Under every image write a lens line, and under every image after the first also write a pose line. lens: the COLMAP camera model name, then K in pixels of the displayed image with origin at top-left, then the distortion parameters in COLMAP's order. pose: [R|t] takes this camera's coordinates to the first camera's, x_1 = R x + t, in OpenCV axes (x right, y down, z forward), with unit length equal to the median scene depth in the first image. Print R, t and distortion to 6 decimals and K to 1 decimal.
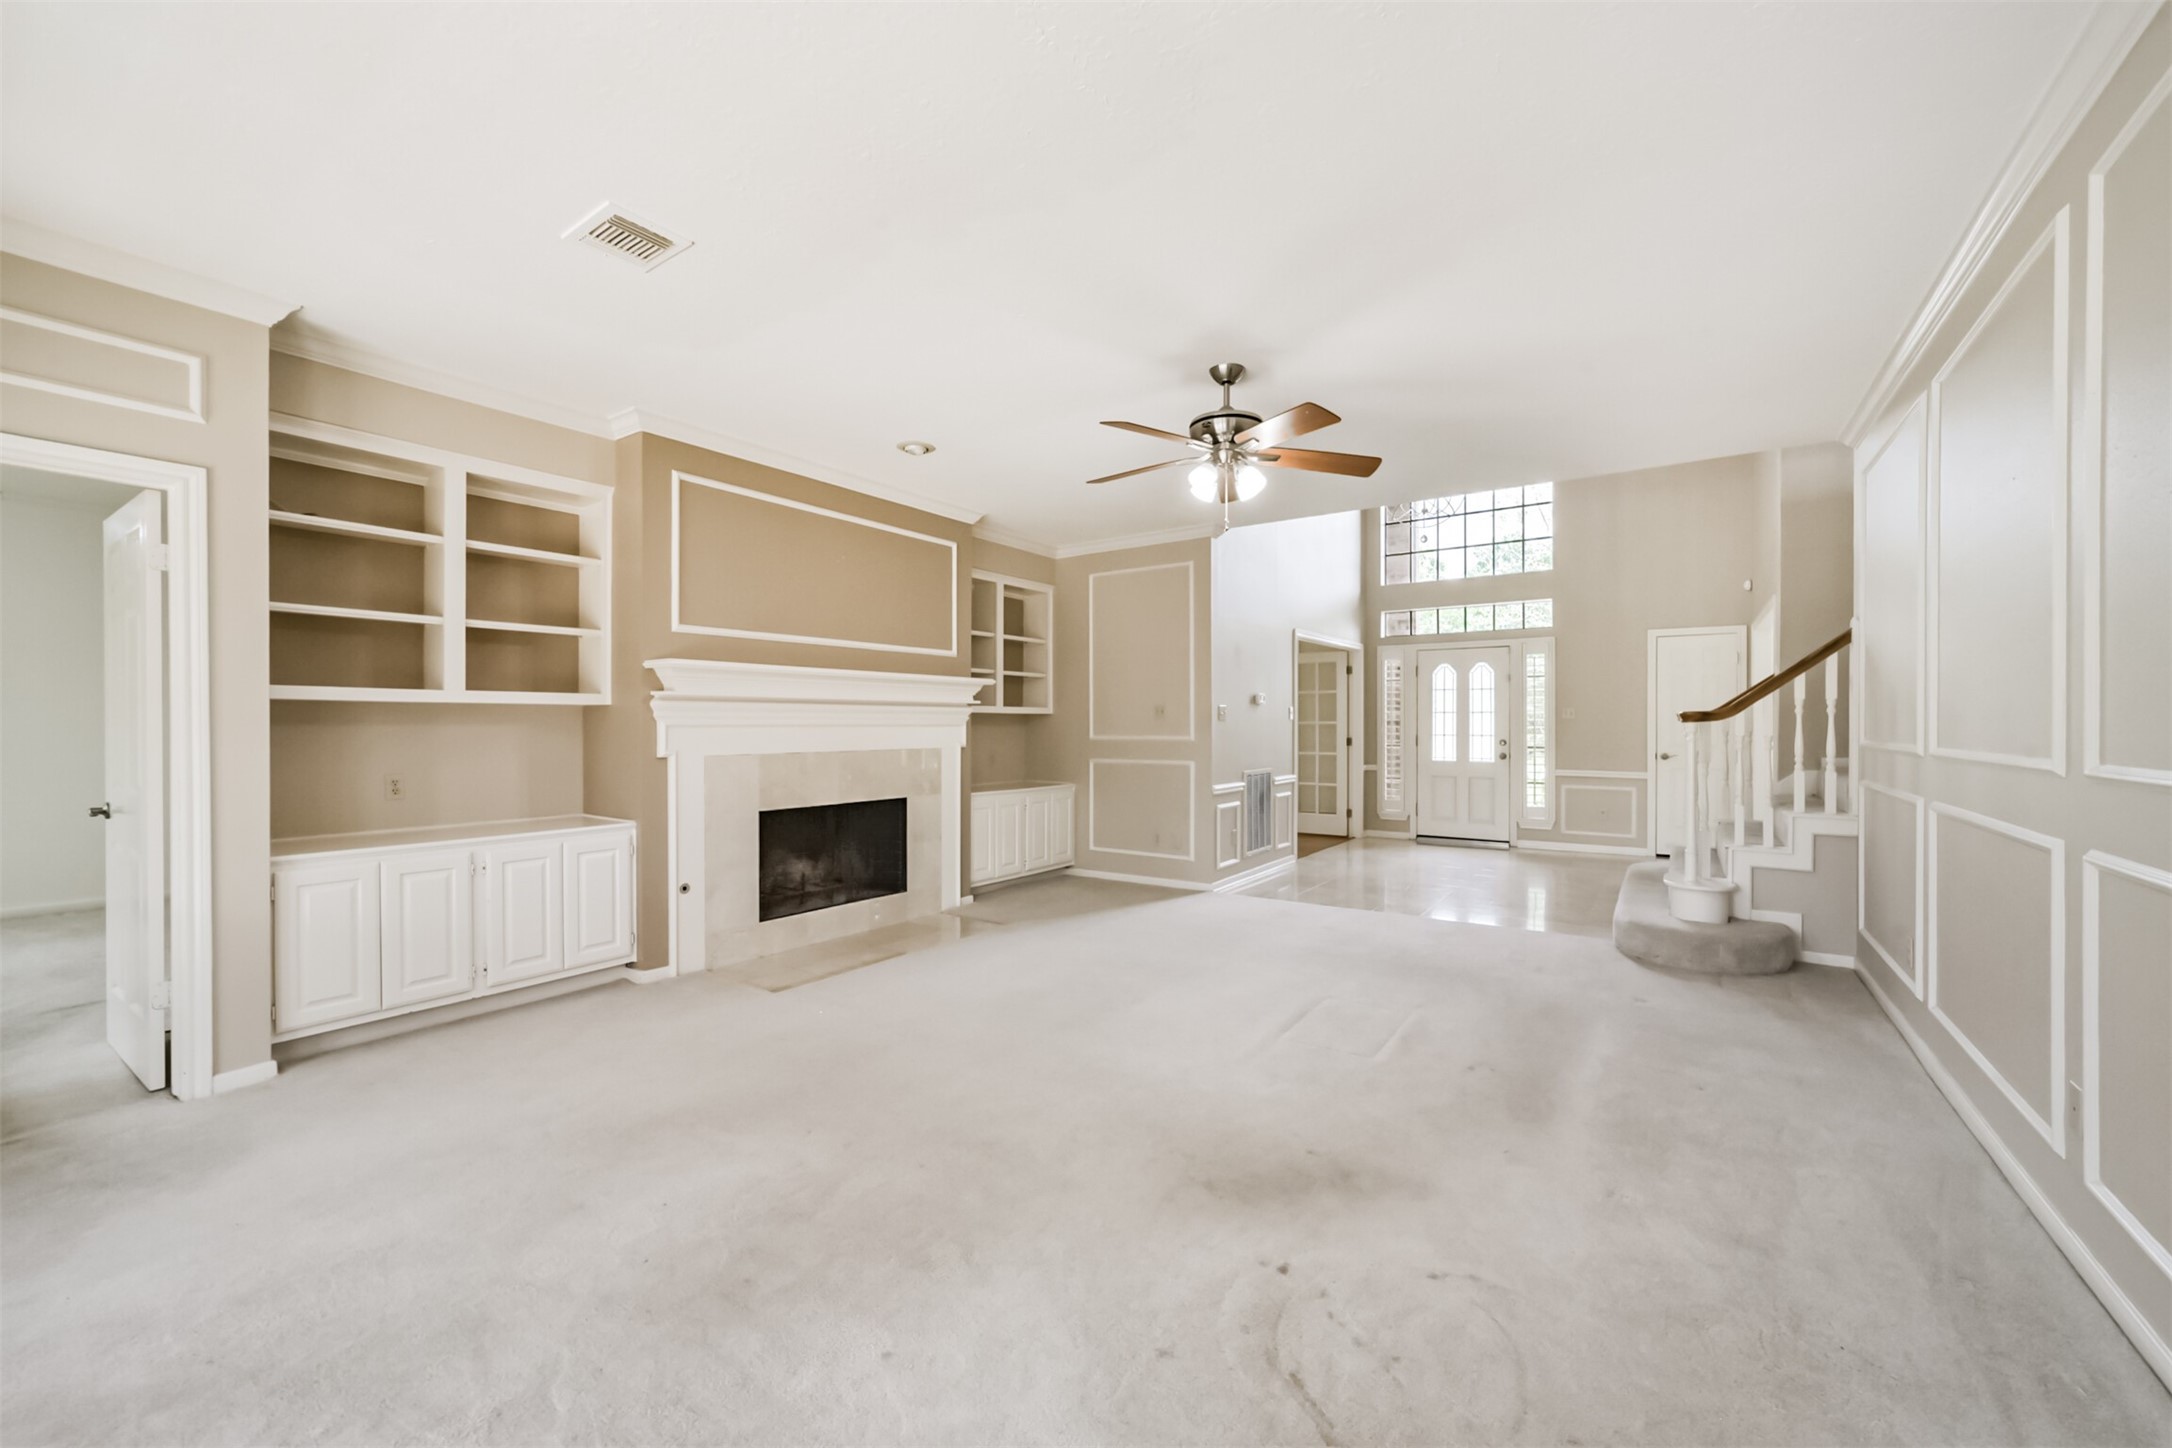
lens RADIAL K [[835.5, 0, 1092.0], [0, 835.5, 730.4], [0, 0, 1]] dist [-0.024042, 0.011800]
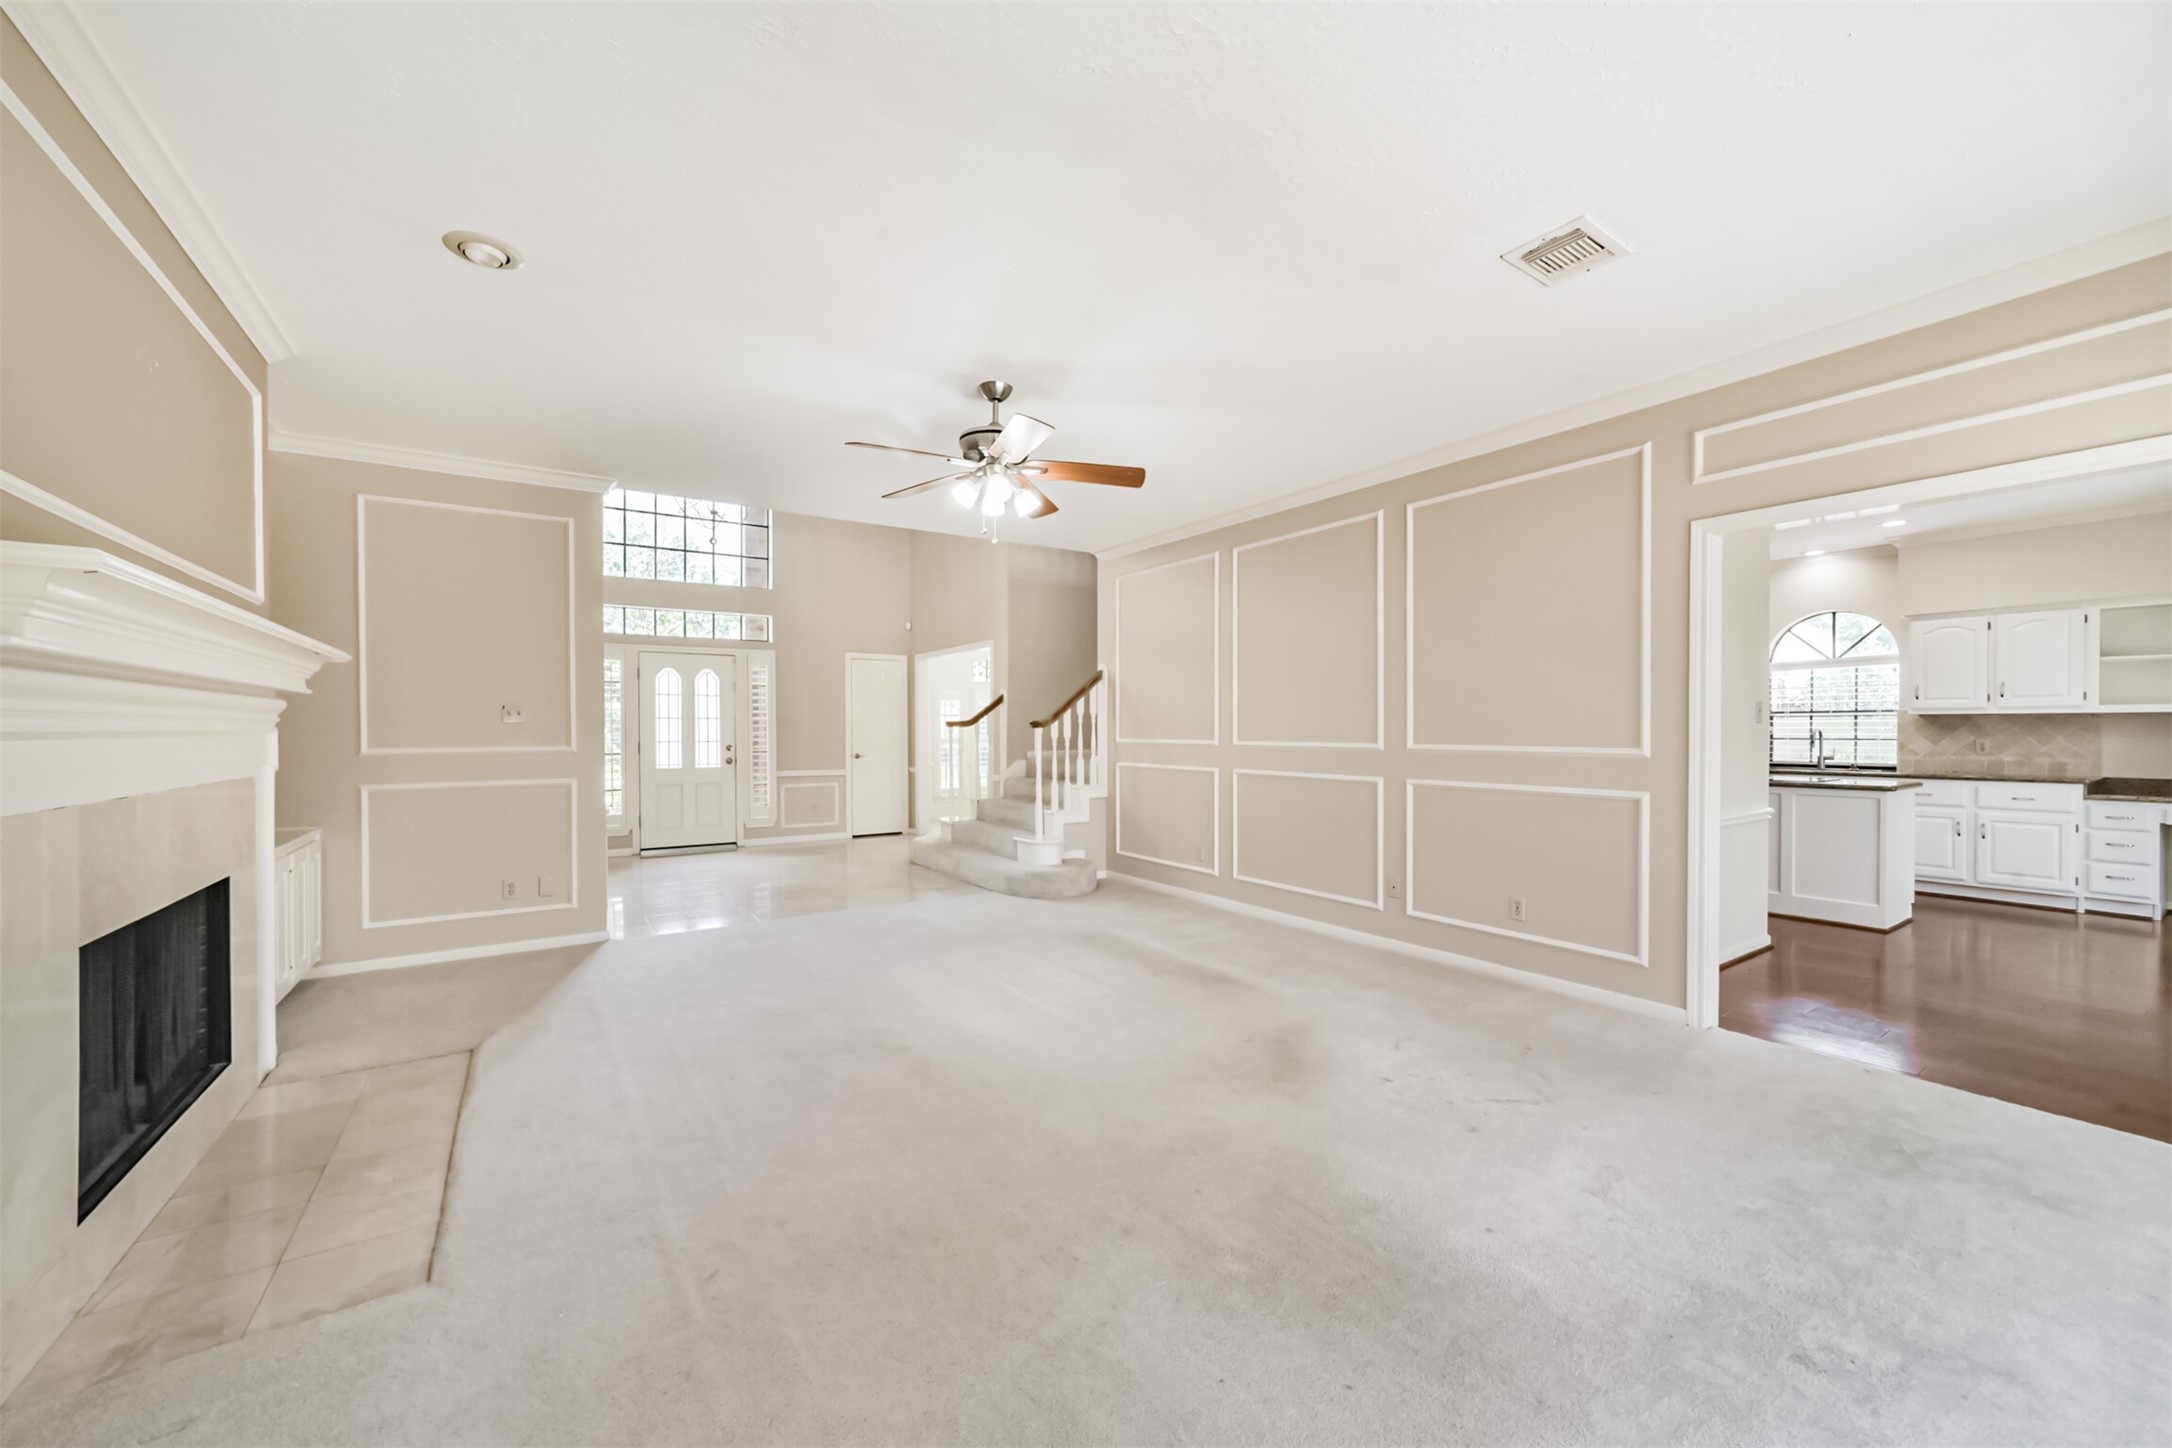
lens RADIAL K [[829.3, 0, 1089.9], [0, 829.3, 733.3], [0, 0, 1]] dist [-0.015357, 0.008659]
pose [[0.363579, -0.005266, 0.931549, -0.329307], [0.010156, 0.999947, 0.001689, -0.000843], [-0.931508, 0.008846, 0.363613, 0.223910]]
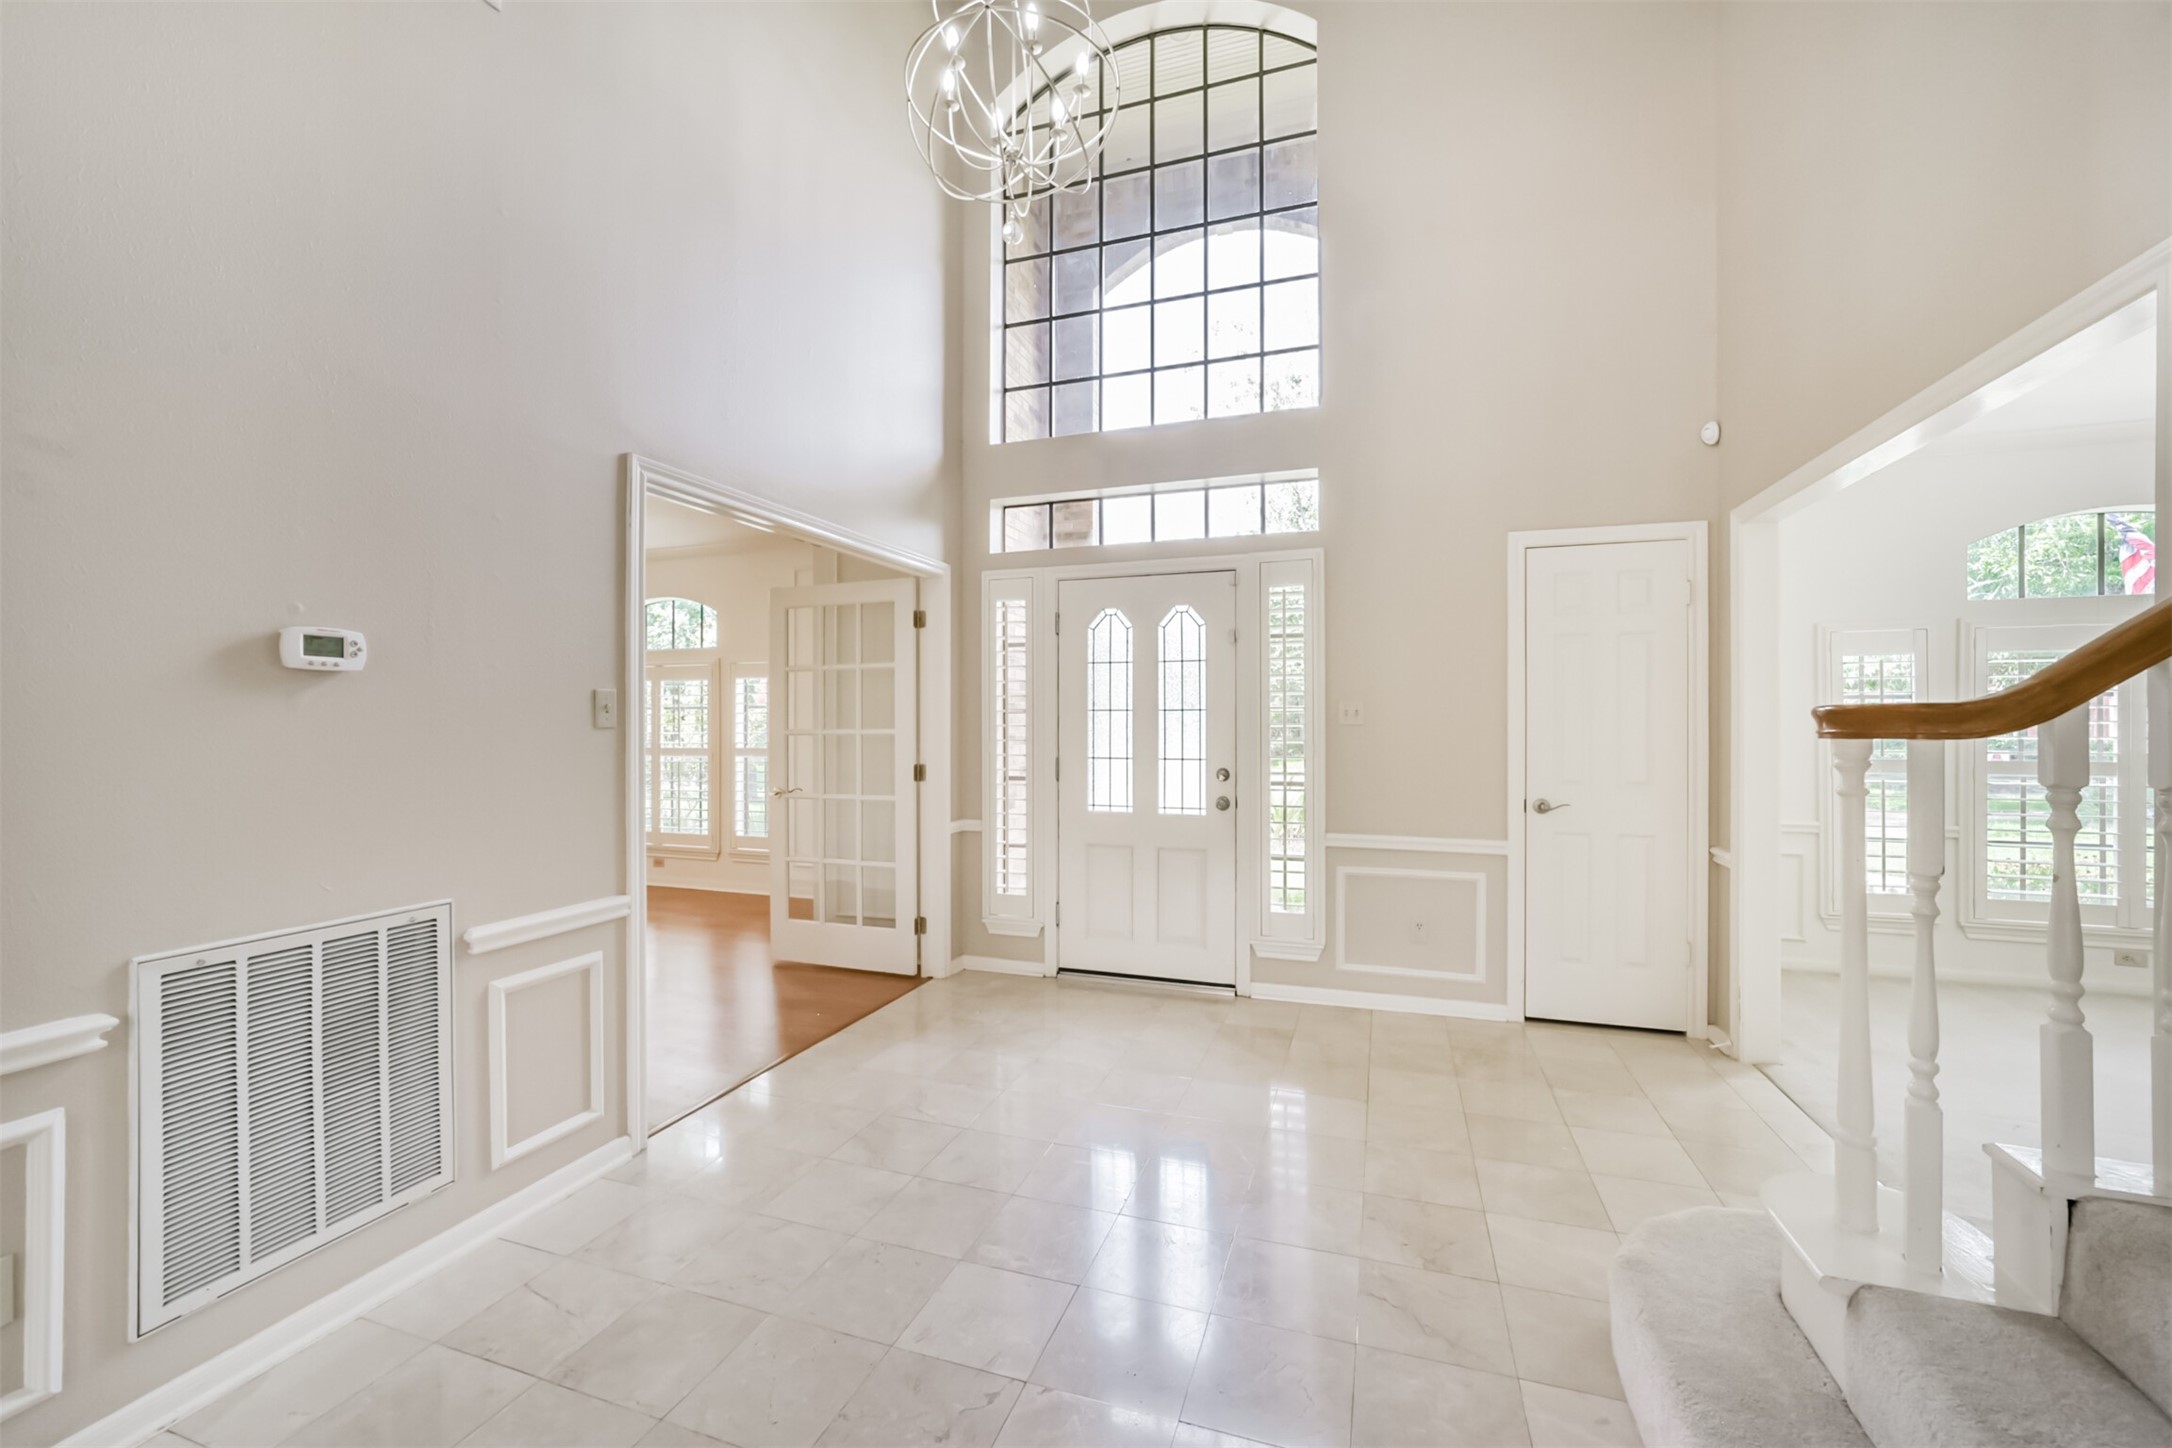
lens RADIAL K [[866.3, 0, 1081.0], [0, 866.3, 727.6], [0, 0, 1]] dist [-0.024615, 0.010765]
pose [[0.962807, 0.001256, 0.270186, 0.309708], [0.000496, 0.999979, -0.006416, -0.009559], [-0.270189, 0.006312, 0.962787, 0.598403]]
